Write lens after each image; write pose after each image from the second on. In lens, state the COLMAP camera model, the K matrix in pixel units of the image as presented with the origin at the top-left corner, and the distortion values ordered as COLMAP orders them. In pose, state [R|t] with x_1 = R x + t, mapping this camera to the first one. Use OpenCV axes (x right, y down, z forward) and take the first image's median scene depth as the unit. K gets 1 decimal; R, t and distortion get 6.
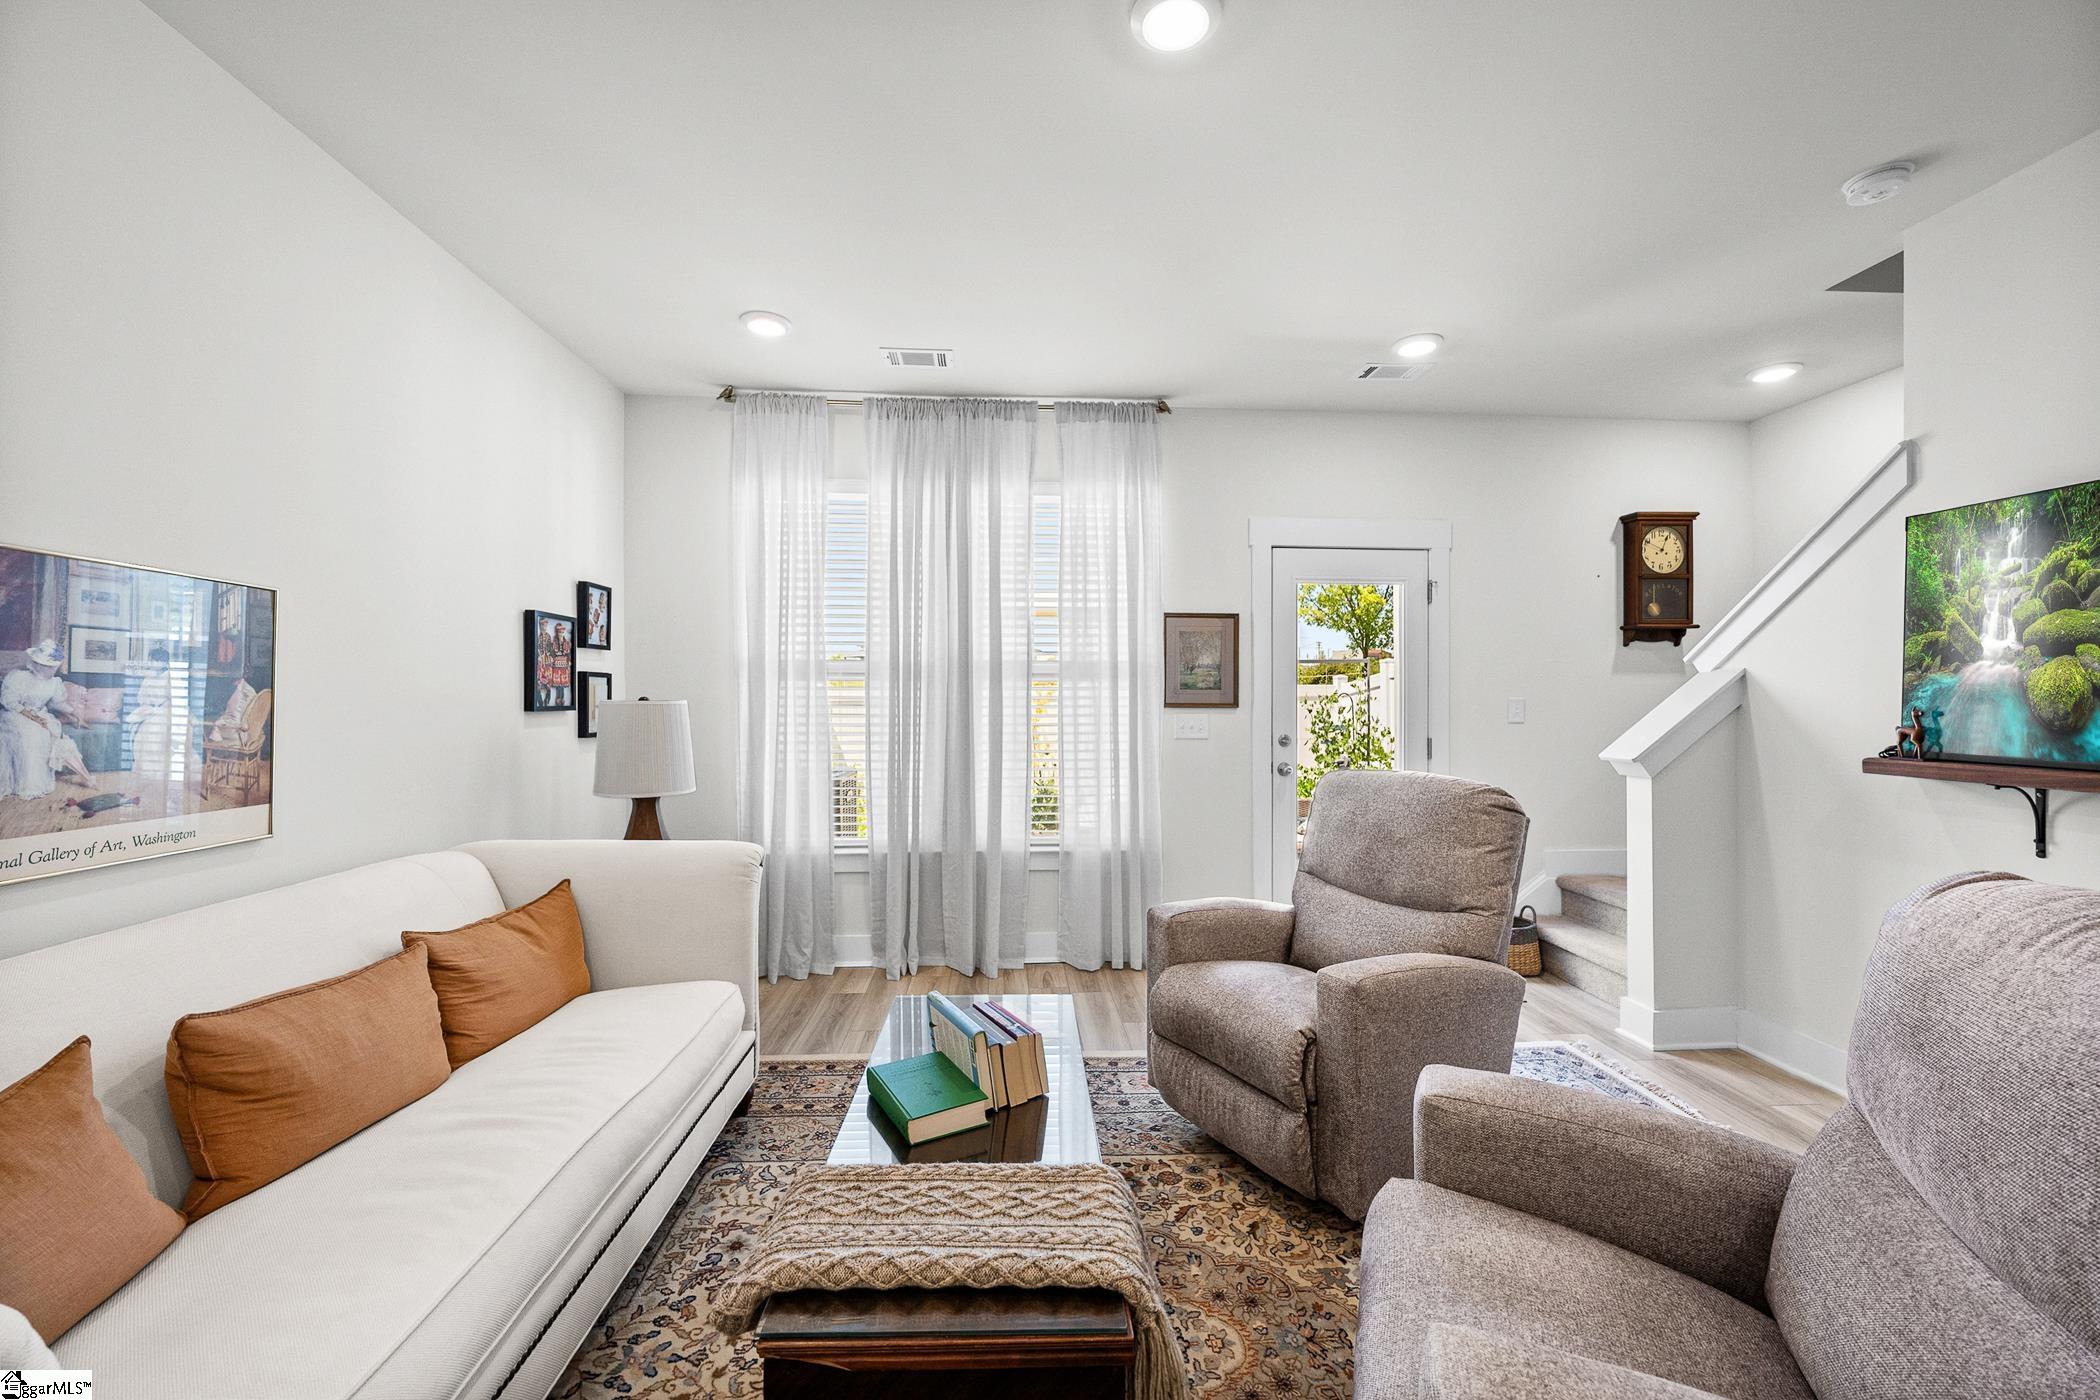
lens RADIAL K [[841.7, 0, 1053.2], [0, 841.7, 705.0], [0, 0, 1]] dist [-0.001899, -0.000200]
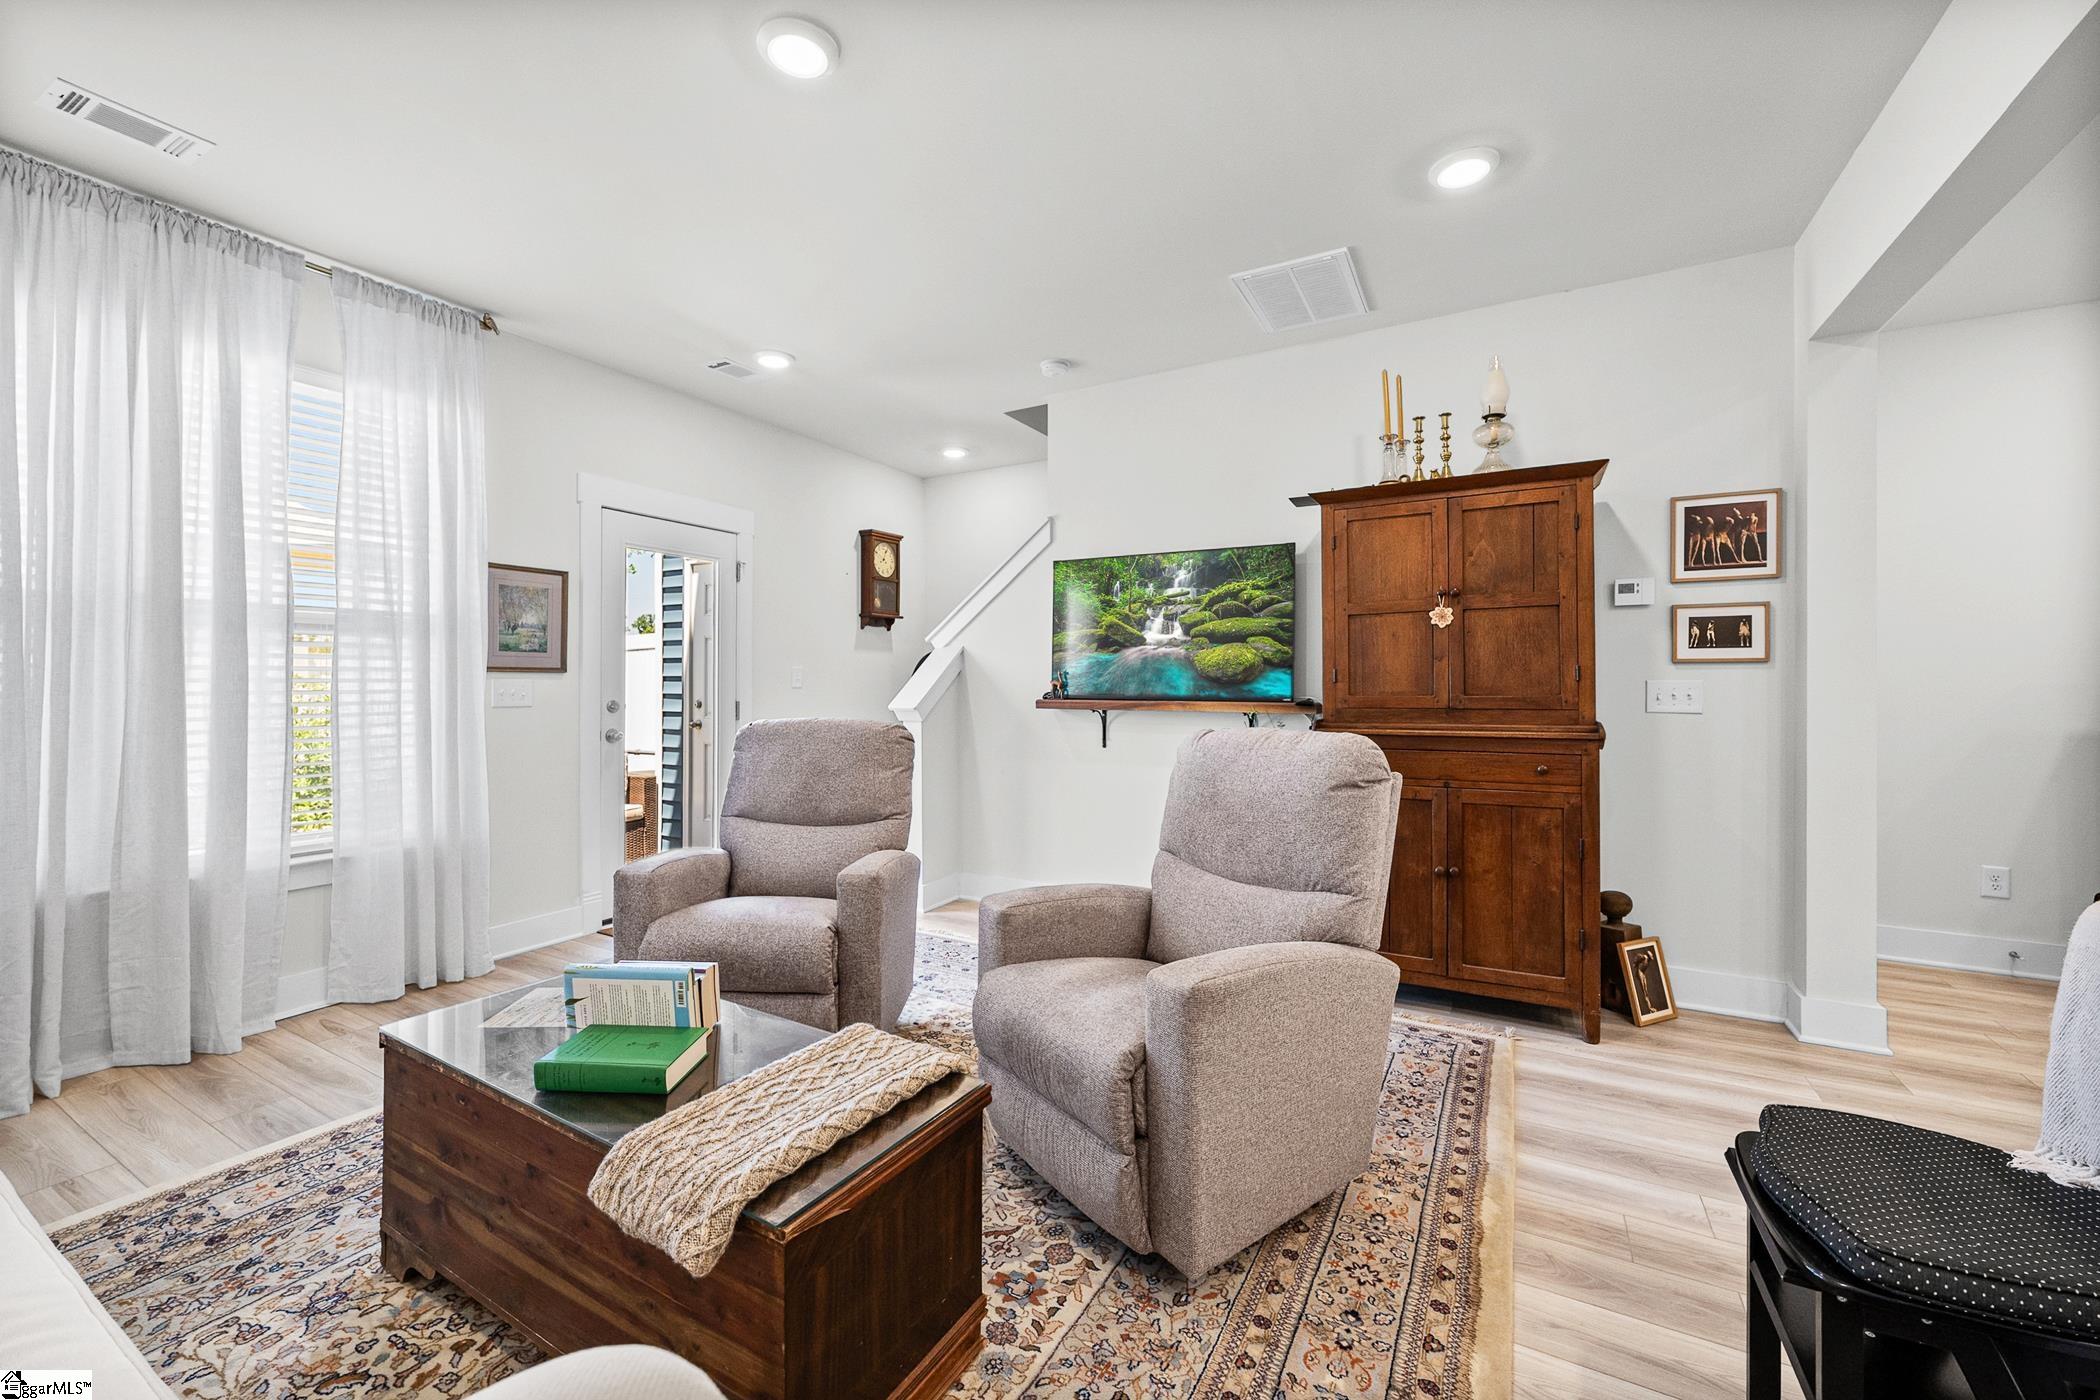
lens RADIAL K [[841.7, 0, 1053.2], [0, 841.7, 705.0], [0, 0, 1]] dist [-0.001899, -0.000200]
pose [[0.528591, -0.023380, 0.848555, -0.305436], [0.008584, 0.999717, 0.022197, 0.024139], [-0.848834, -0.004449, 0.528642, 0.047247]]
